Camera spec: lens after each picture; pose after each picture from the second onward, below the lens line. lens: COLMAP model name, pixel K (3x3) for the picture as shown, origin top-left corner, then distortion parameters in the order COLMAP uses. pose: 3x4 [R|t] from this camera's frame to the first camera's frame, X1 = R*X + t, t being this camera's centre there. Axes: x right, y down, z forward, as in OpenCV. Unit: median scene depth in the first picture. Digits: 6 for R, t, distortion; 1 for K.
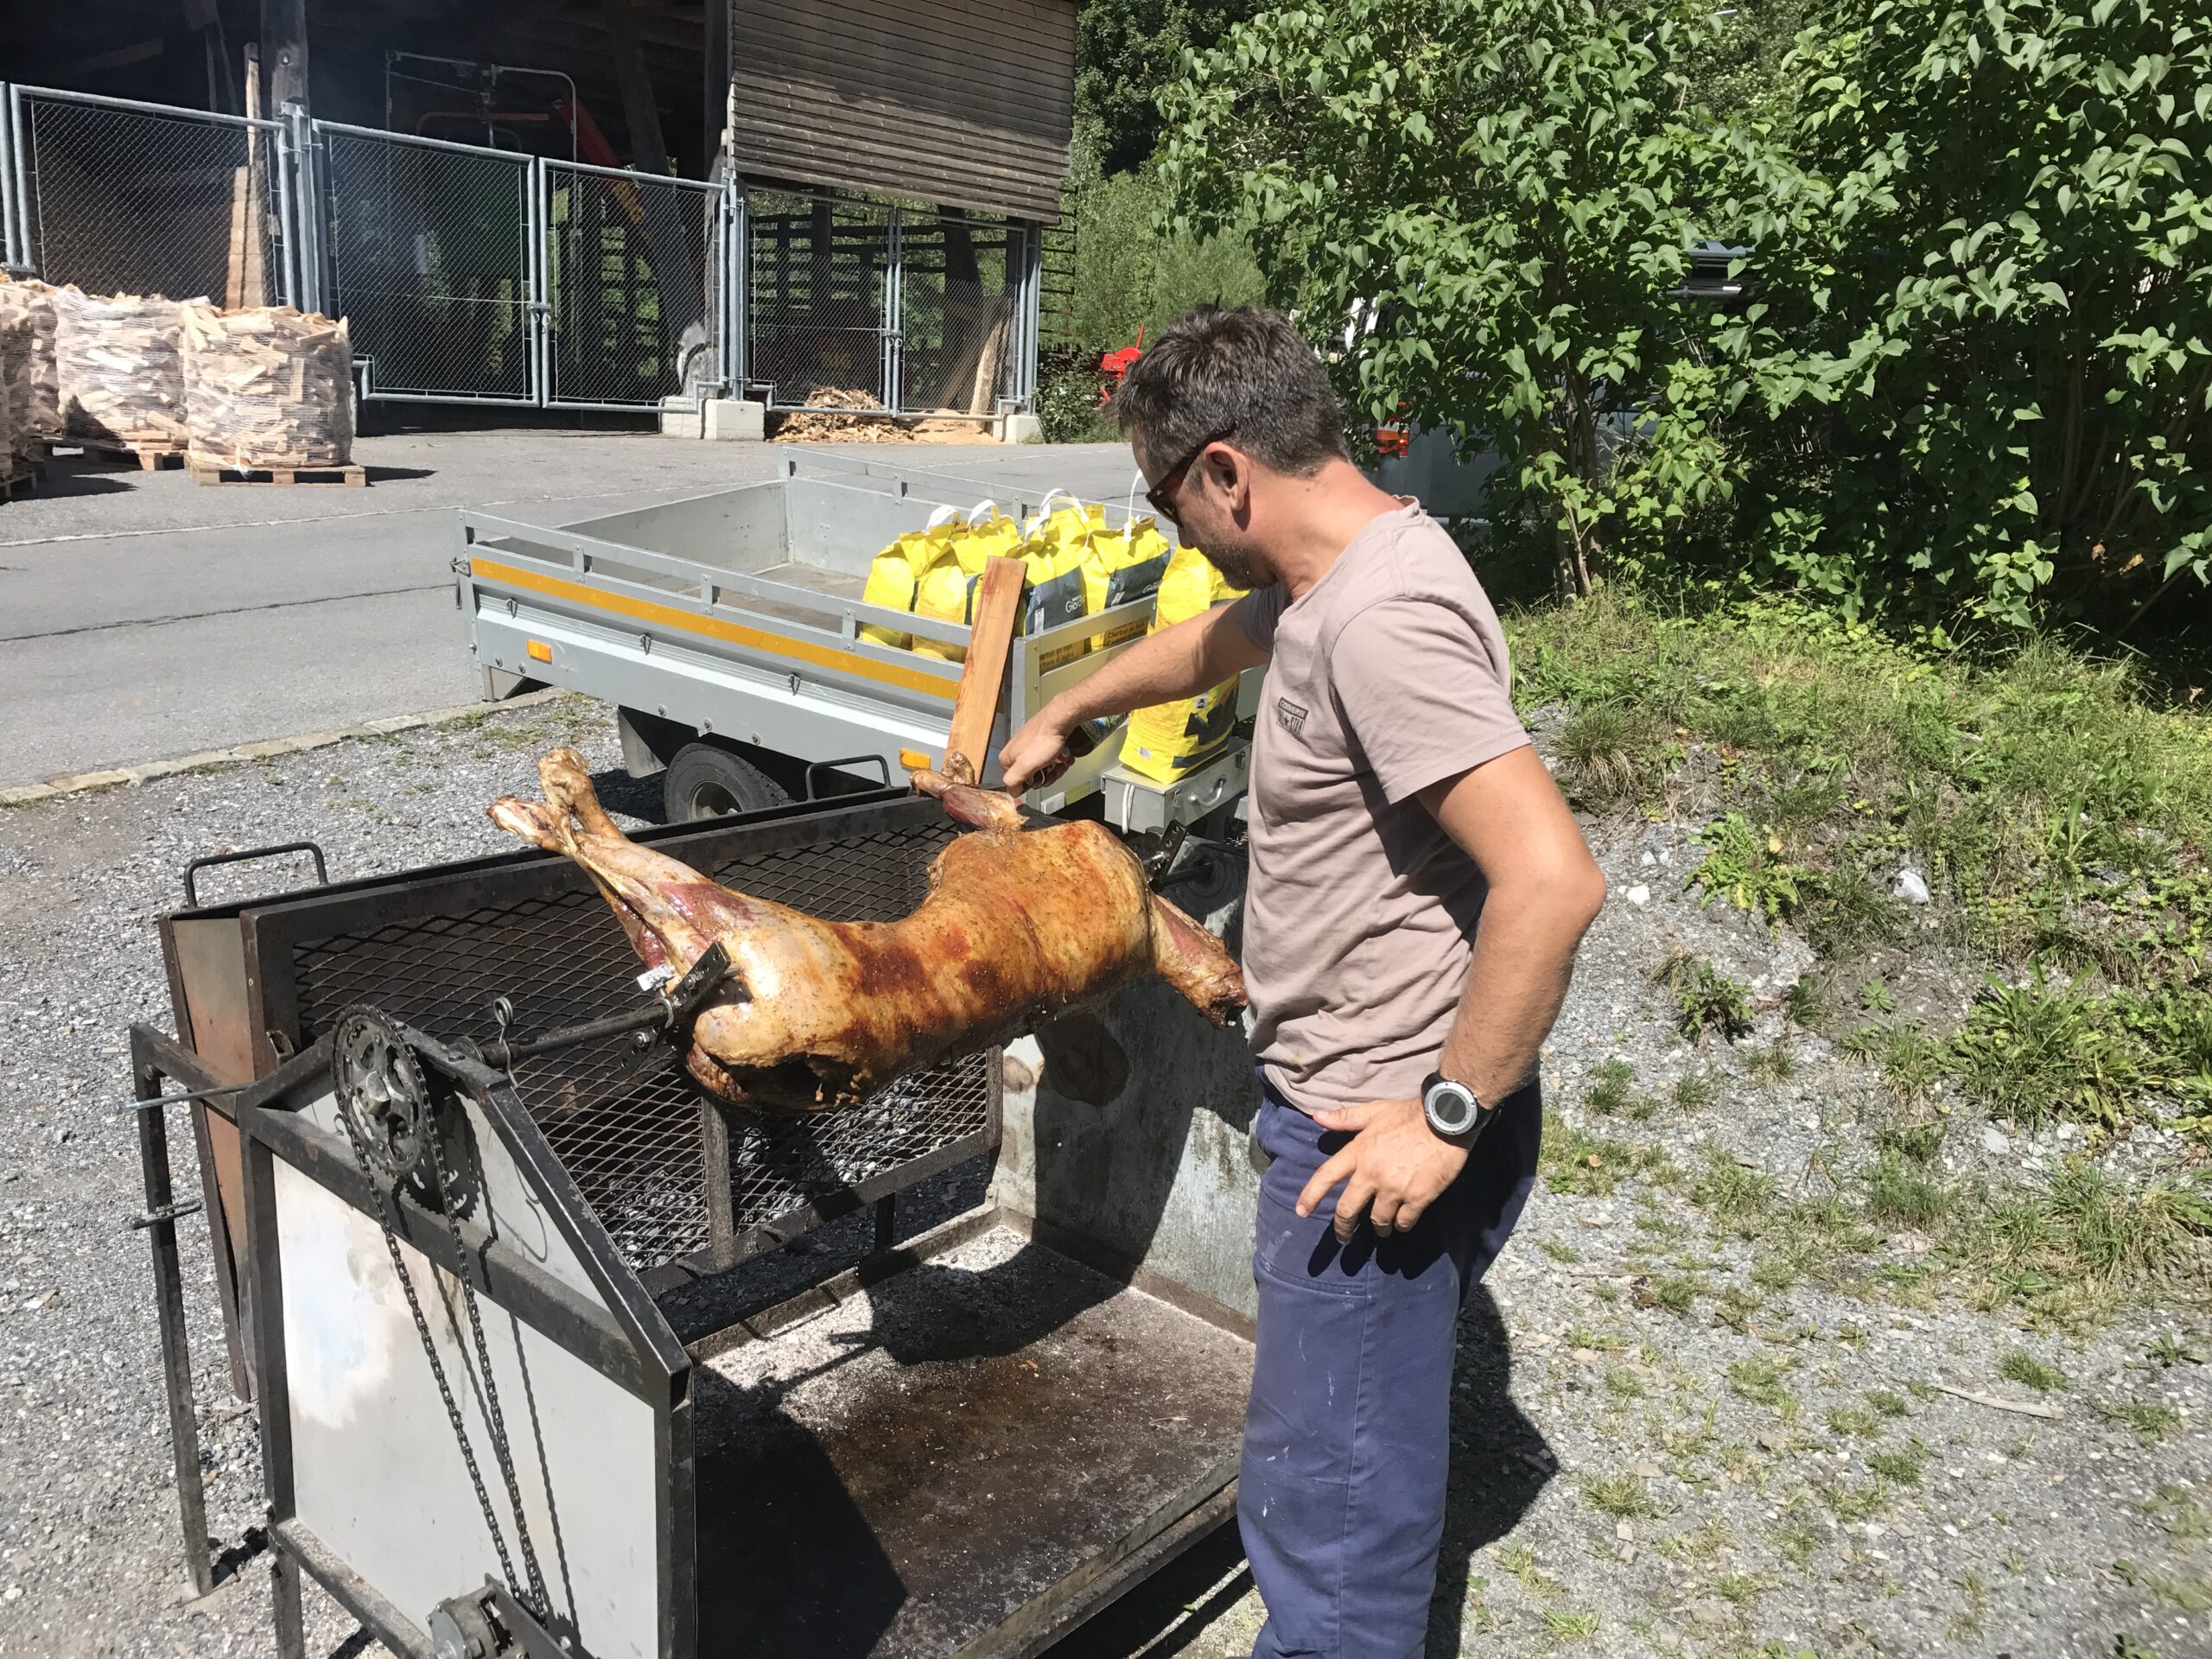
lens RADIAL K [[1785.7, 0, 1103.9], [0, 1785.7, 840.8], [0, 0, 1]] dist [0.014396, -0.011567]
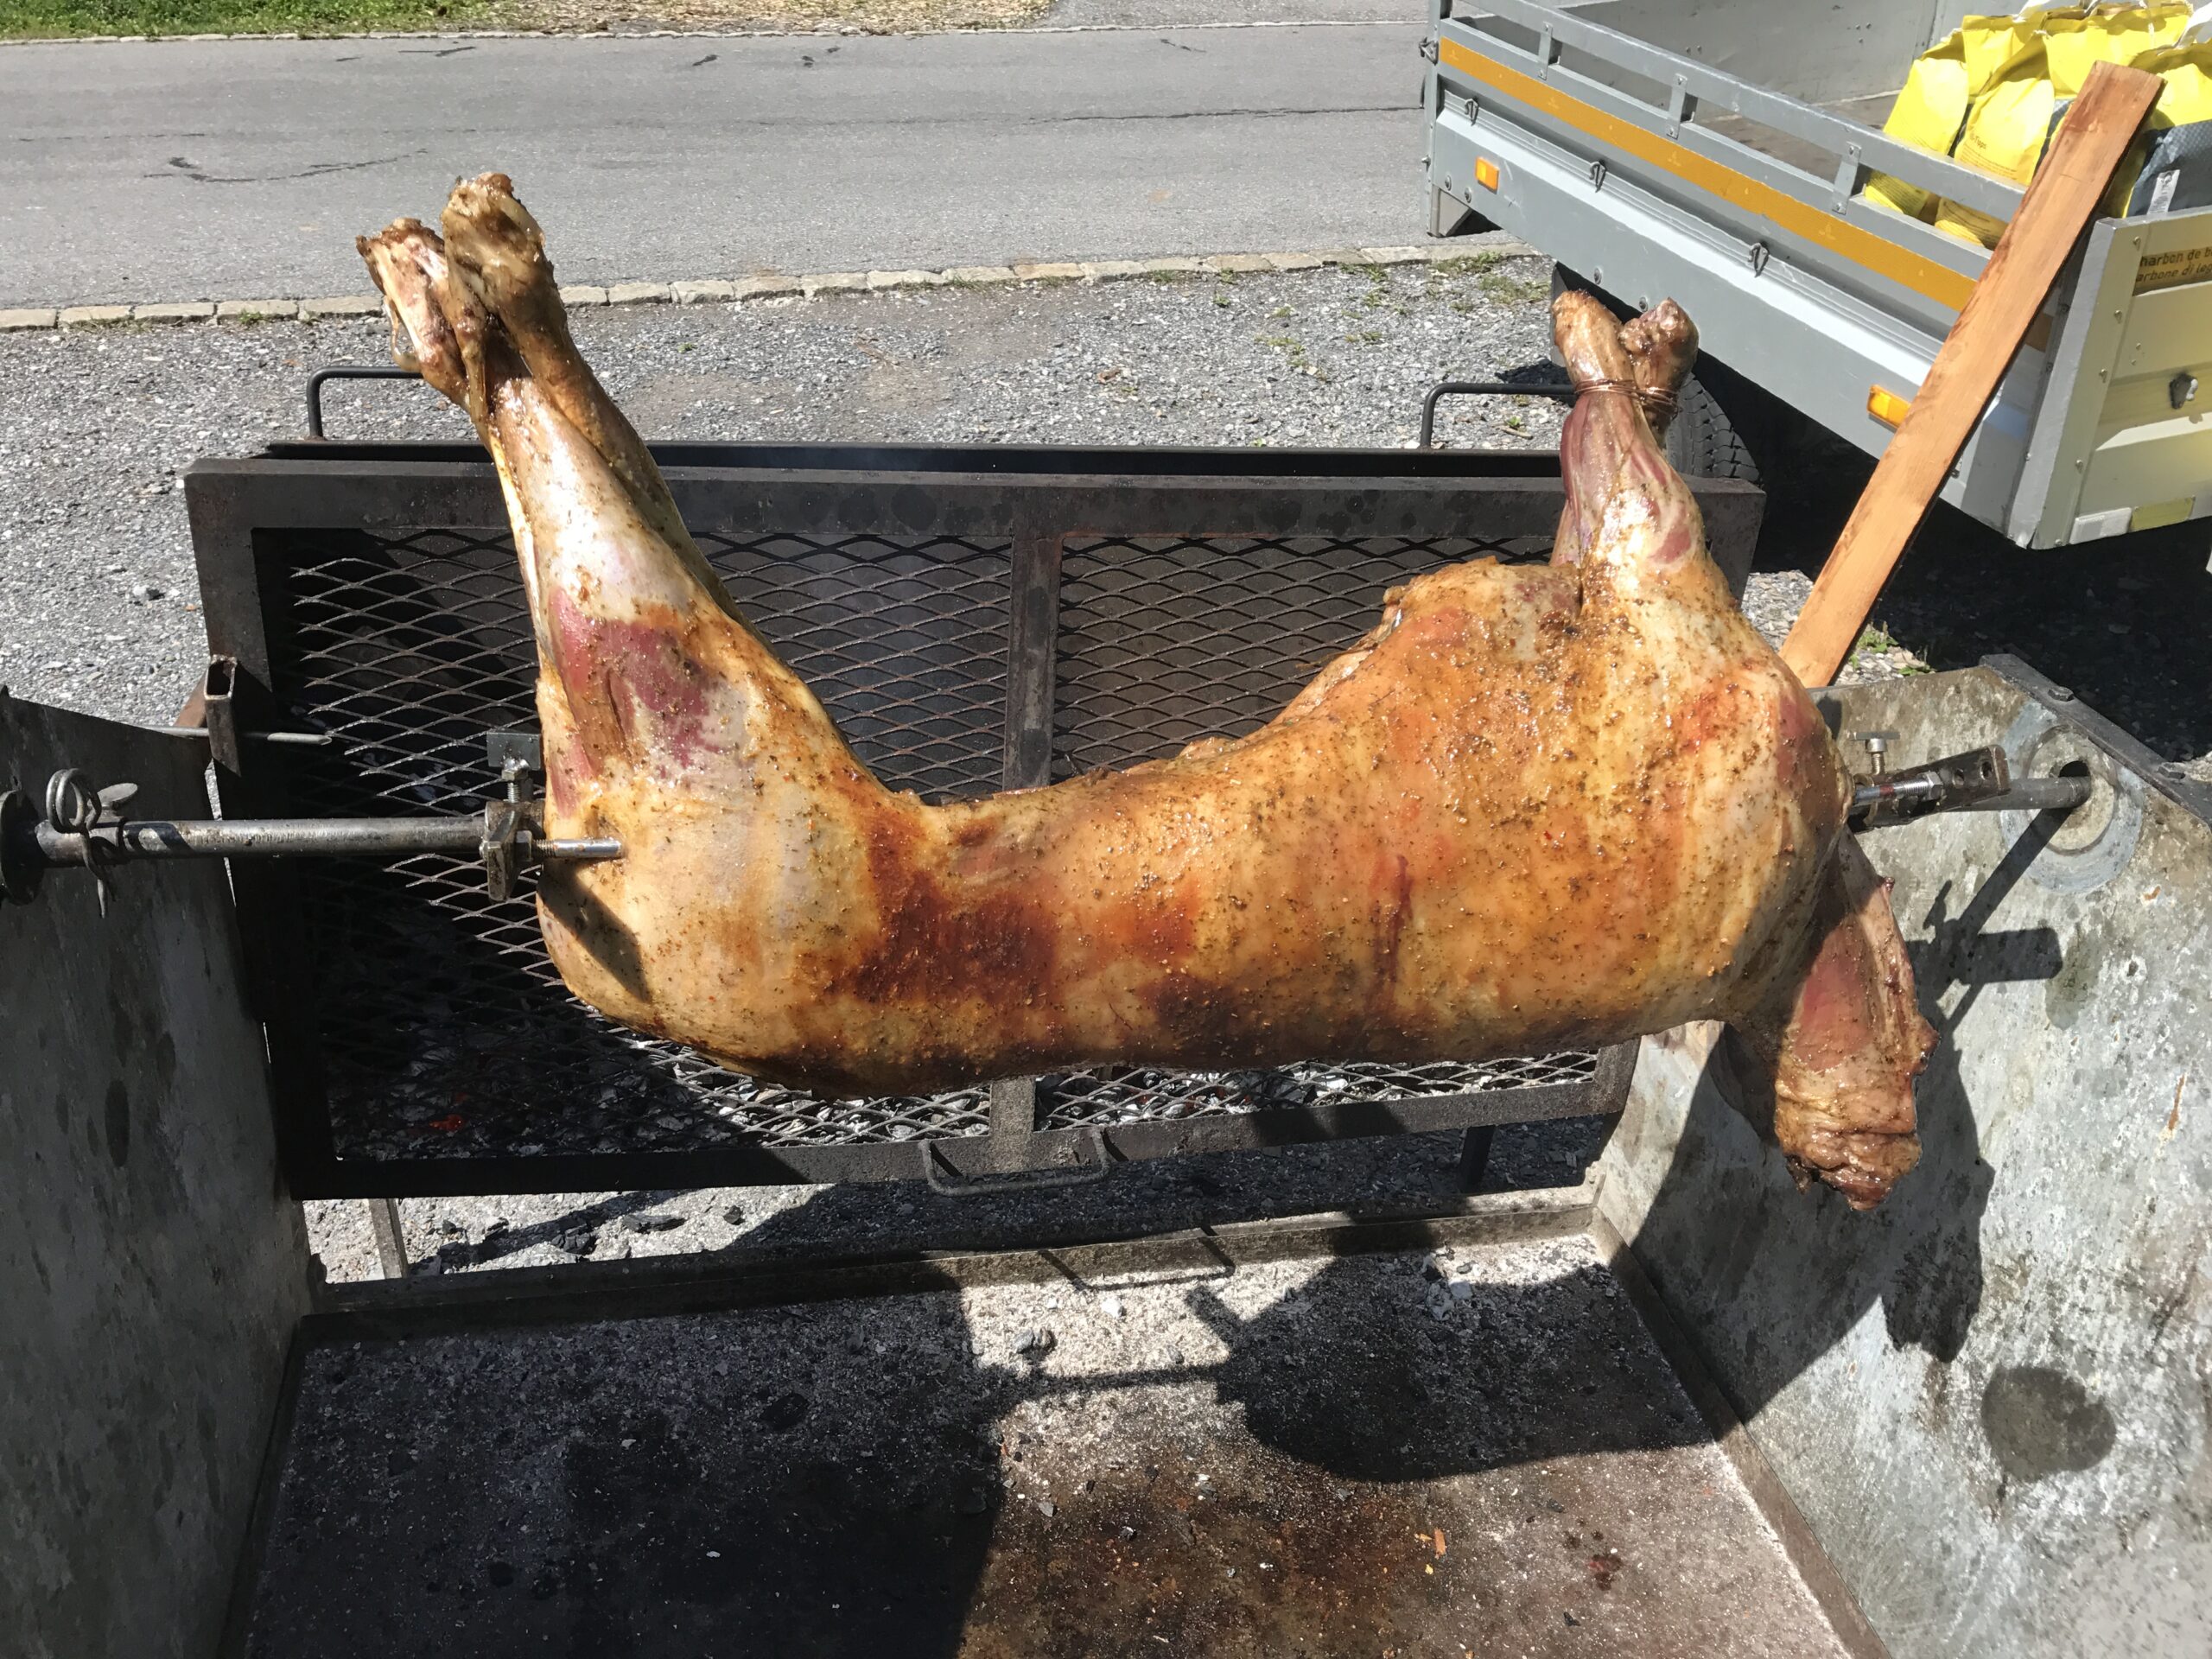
lens RADIAL K [[1785.7, 0, 1106.0], [0, 1785.7, 813.9], [0, 0, 1]] dist [0.014396, -0.011567]
pose [[0.775475, 0.305128, -0.552753, 0.061757], [-0.177050, 0.945435, 0.273505, -0.028872], [0.606046, -0.114231, 0.787184, 0.278486]]
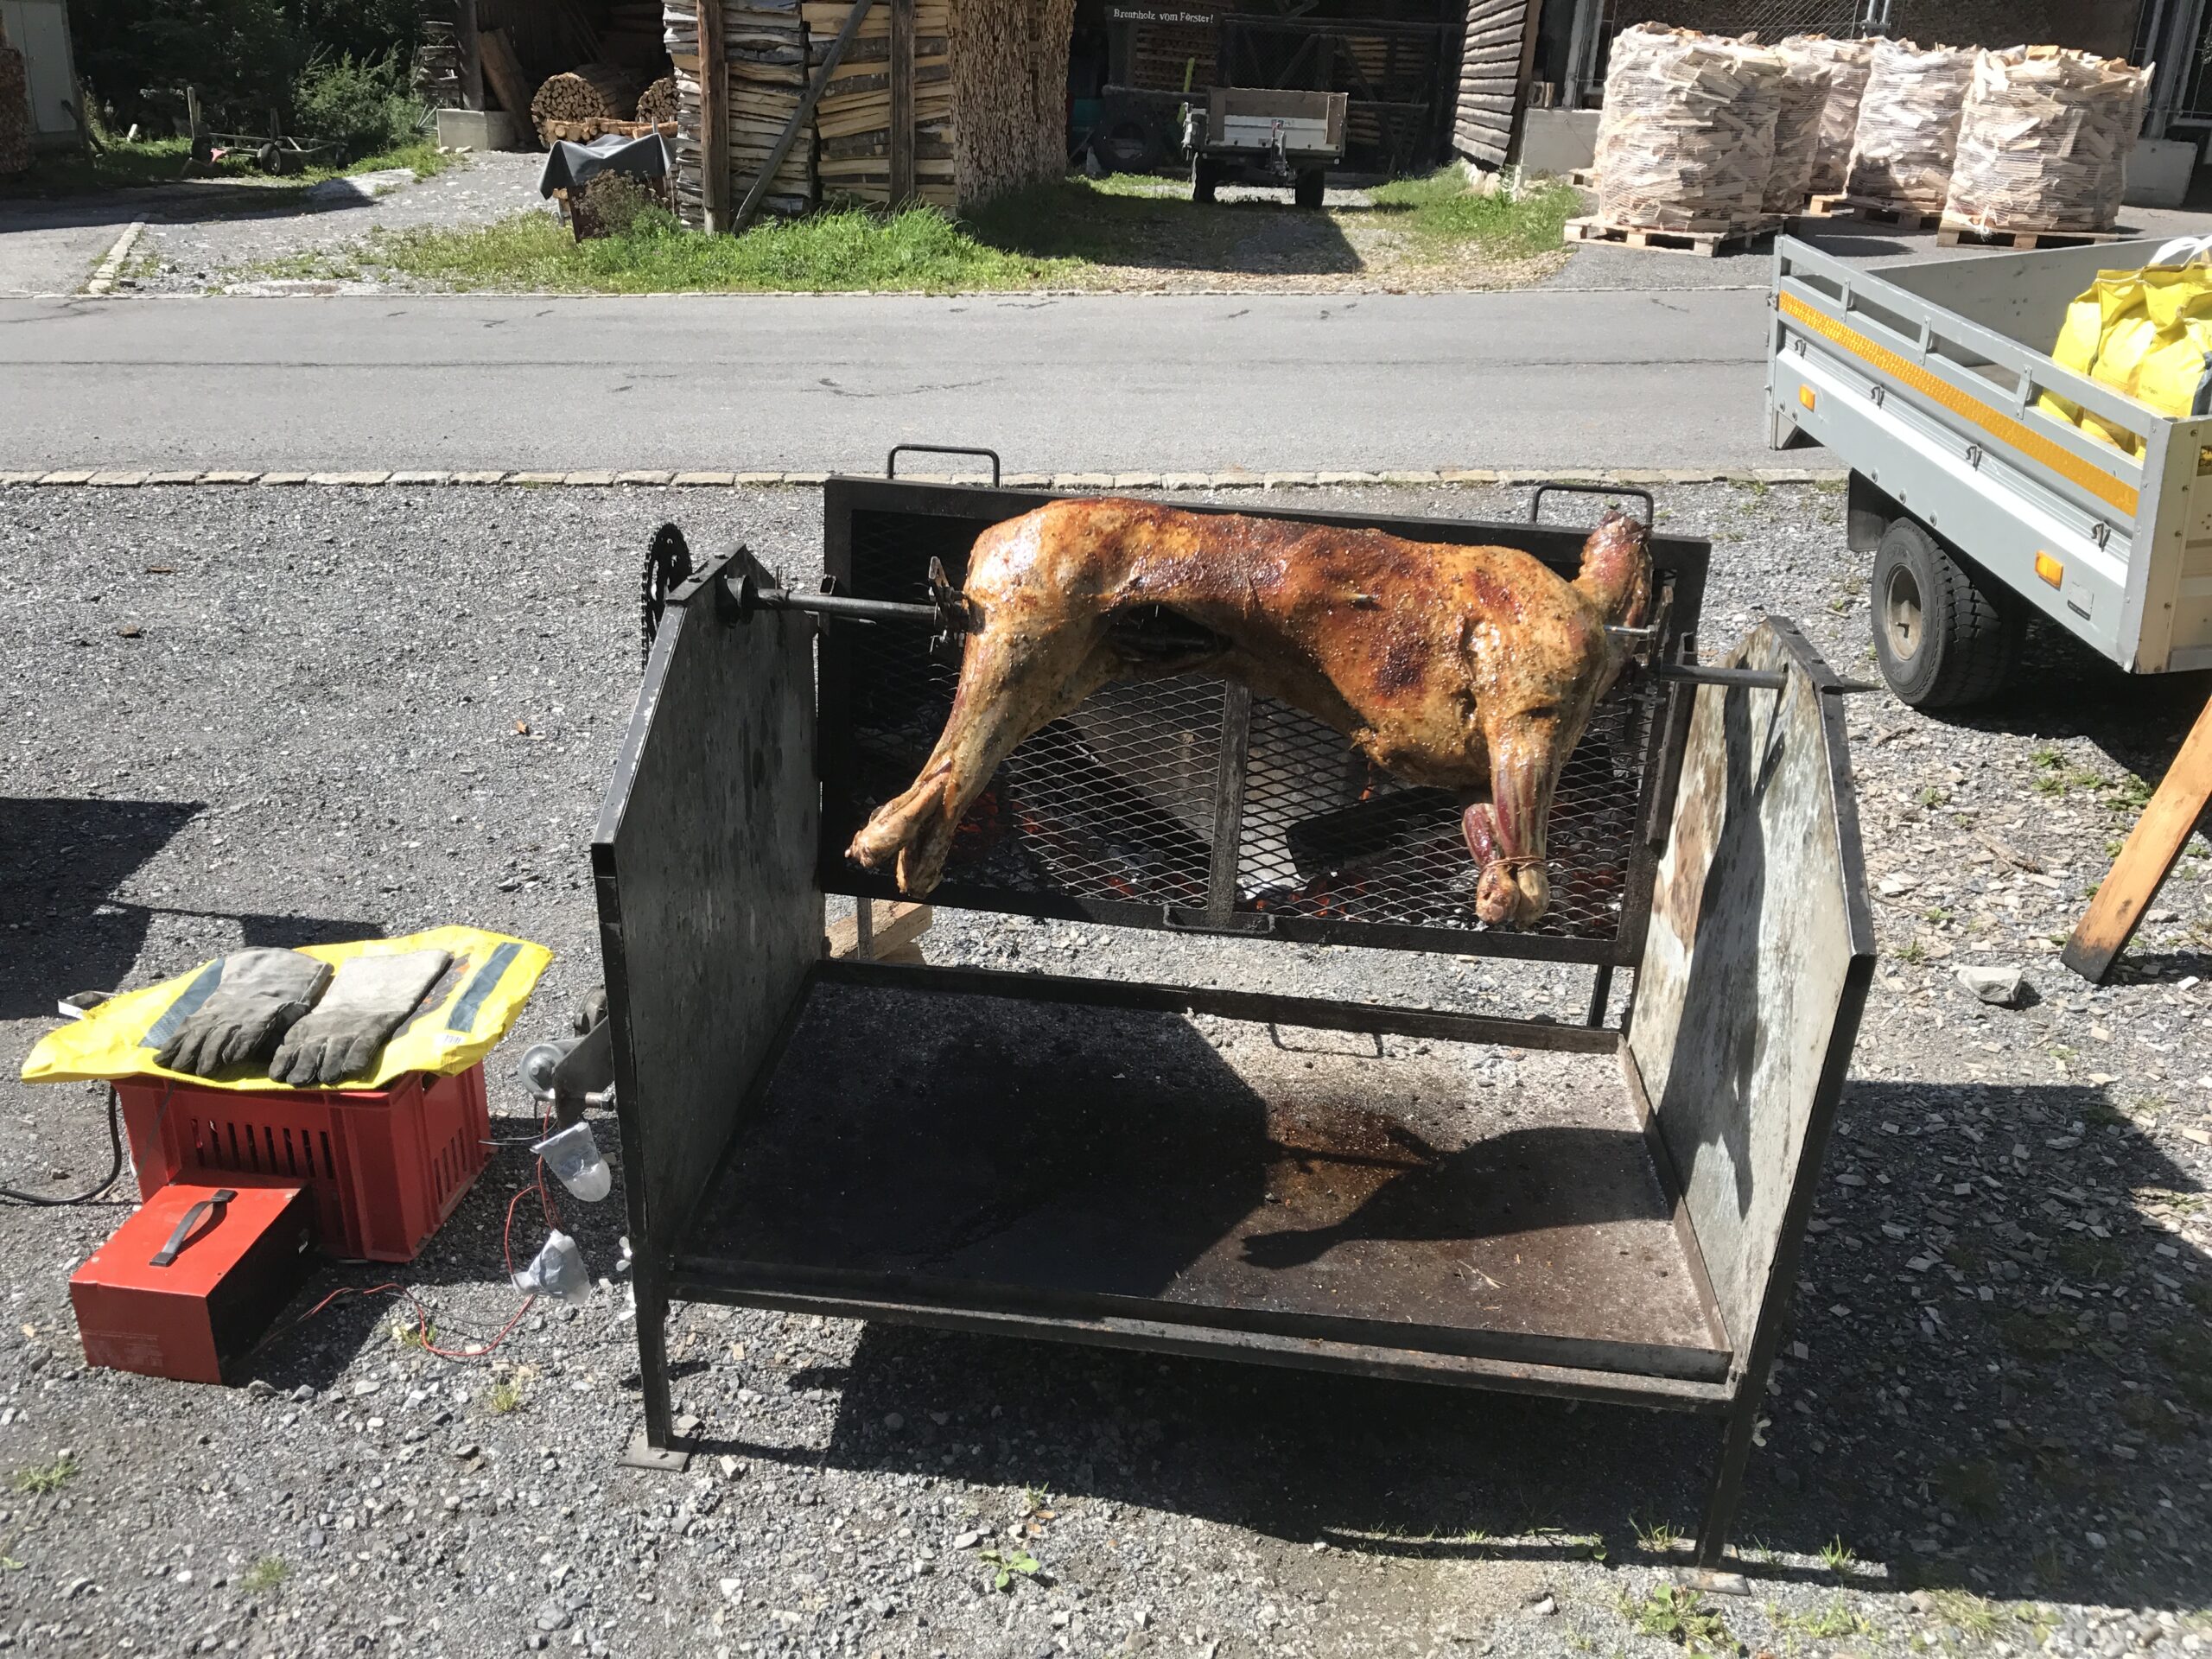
lens RADIAL K [[1785.7, 0, 1104.6], [0, 1785.7, 828.1], [0, 0, 1]] dist [0.014396, -0.011567]
pose [[0.556522, 0.295384, -0.776551, 0.267662], [-0.211444, 0.954245, 0.211441, -0.013108], [0.803477, 0.046526, 0.593516, 0.174108]]
